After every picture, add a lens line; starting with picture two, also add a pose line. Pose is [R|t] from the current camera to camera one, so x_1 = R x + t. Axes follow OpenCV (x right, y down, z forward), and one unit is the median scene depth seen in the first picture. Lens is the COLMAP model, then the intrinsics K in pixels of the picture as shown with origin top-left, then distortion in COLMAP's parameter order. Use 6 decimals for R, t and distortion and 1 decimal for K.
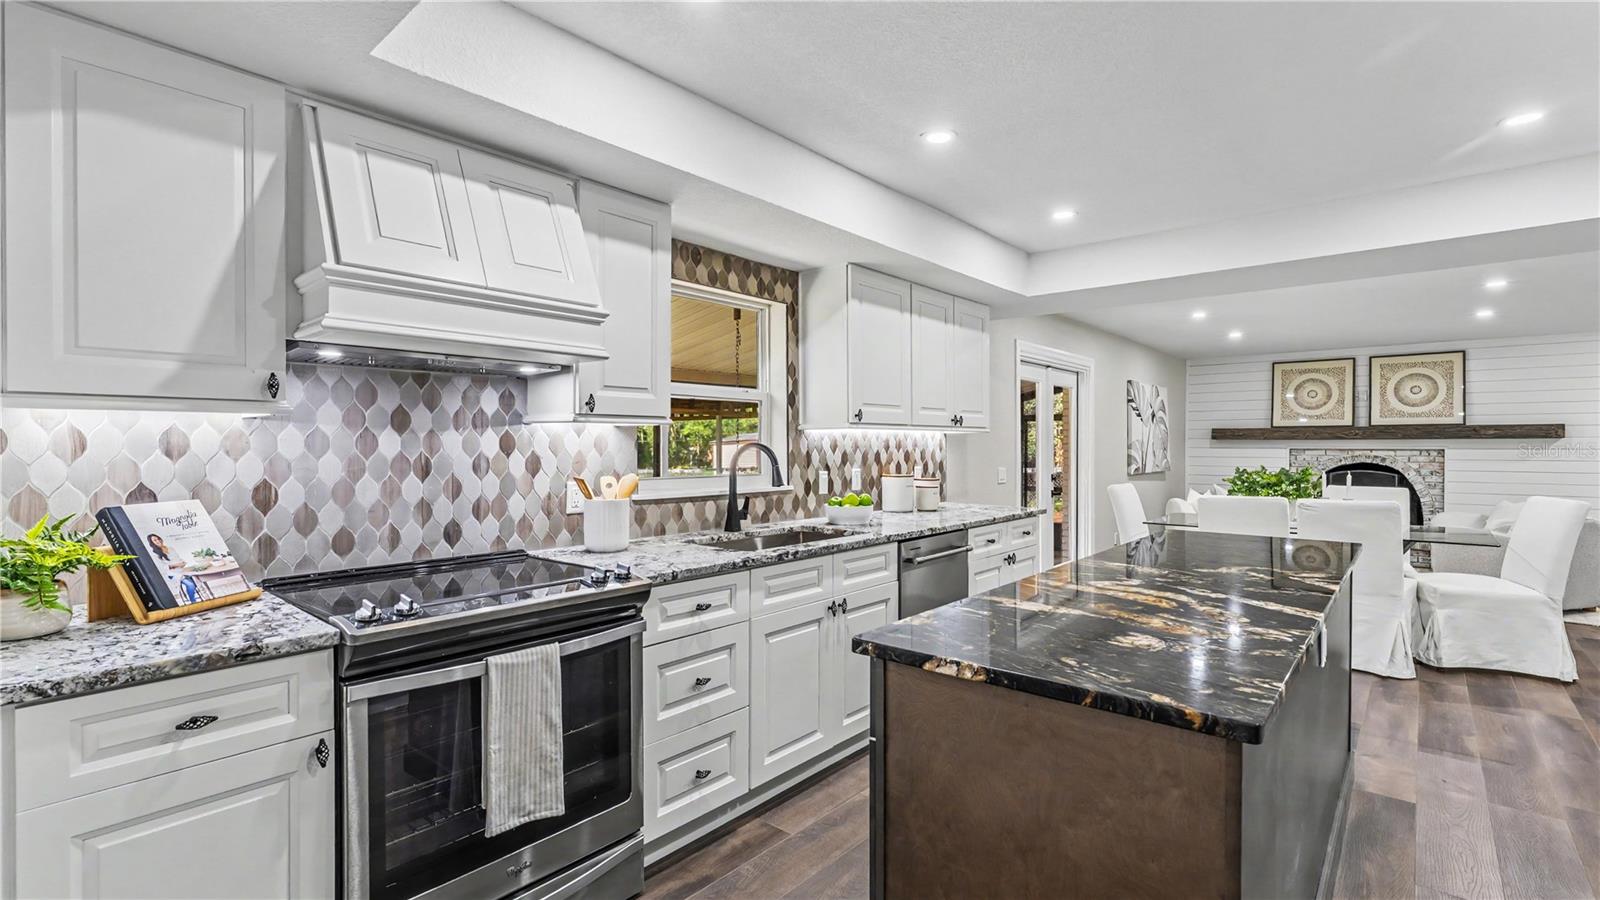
lens RADIAL K [[716.4, 0, 800.0], [0, 716.4, 450.0], [0, 0, 1]] dist [-0.001007, 0.000325]
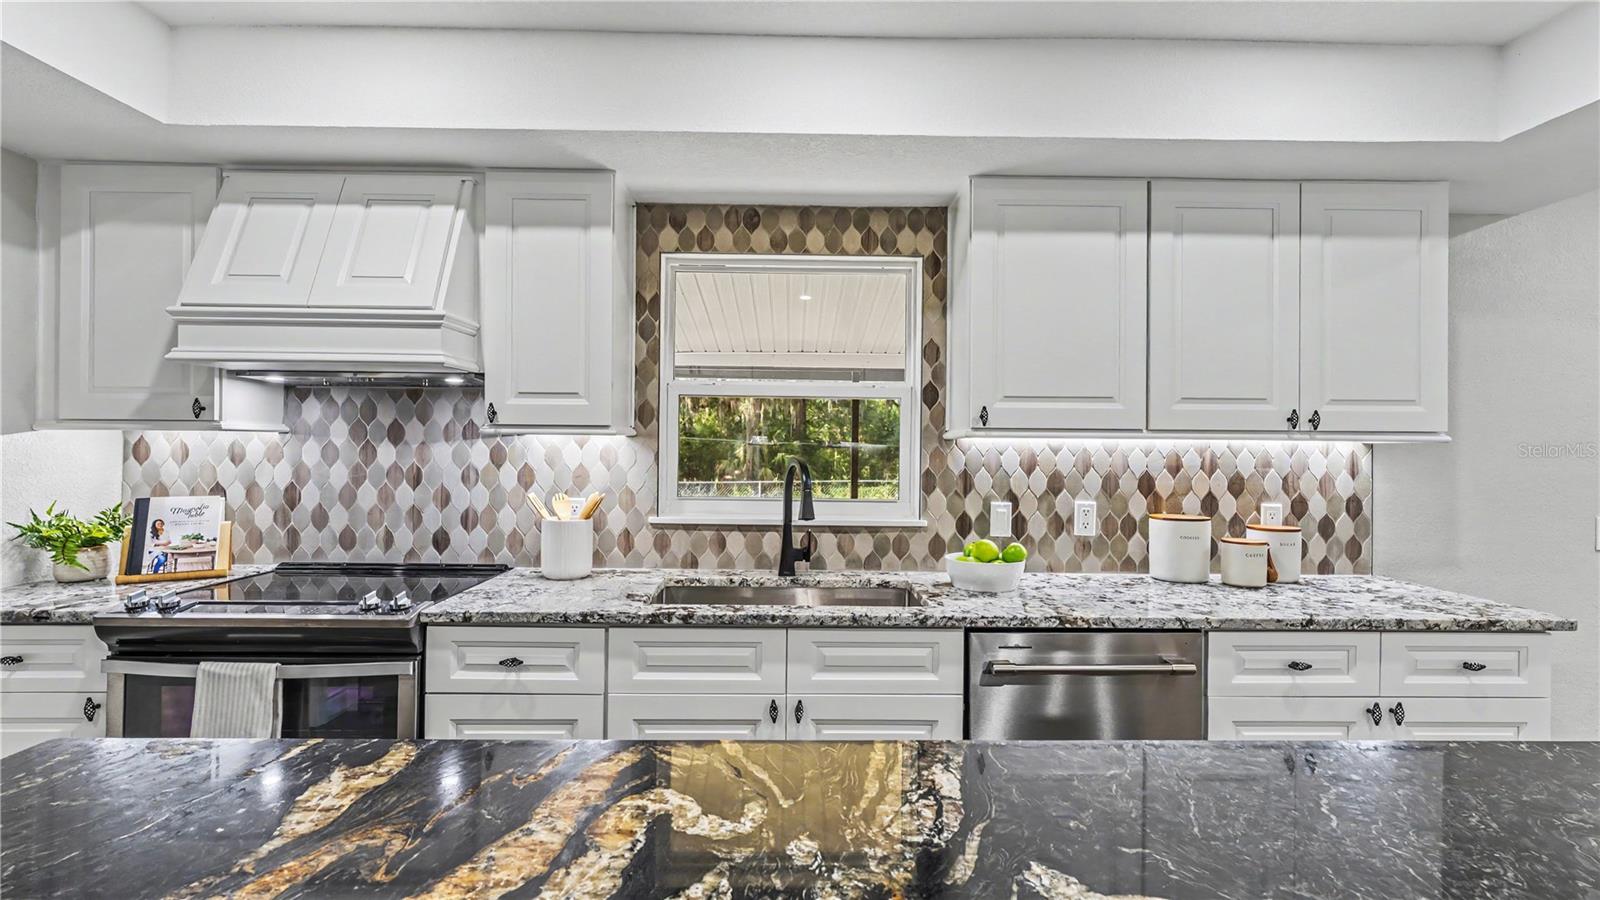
lens RADIAL K [[775.6, 0, 800.0], [0, 775.6, 450.0], [0, 0, 1]] dist [-0.000044, 0.000318]
pose [[0.668486, 0.012045, -0.743627, 0.627526], [-0.016014, 0.999870, 0.001799, -0.023399], [0.743552, 0.010706, 0.668592, 0.562822]]
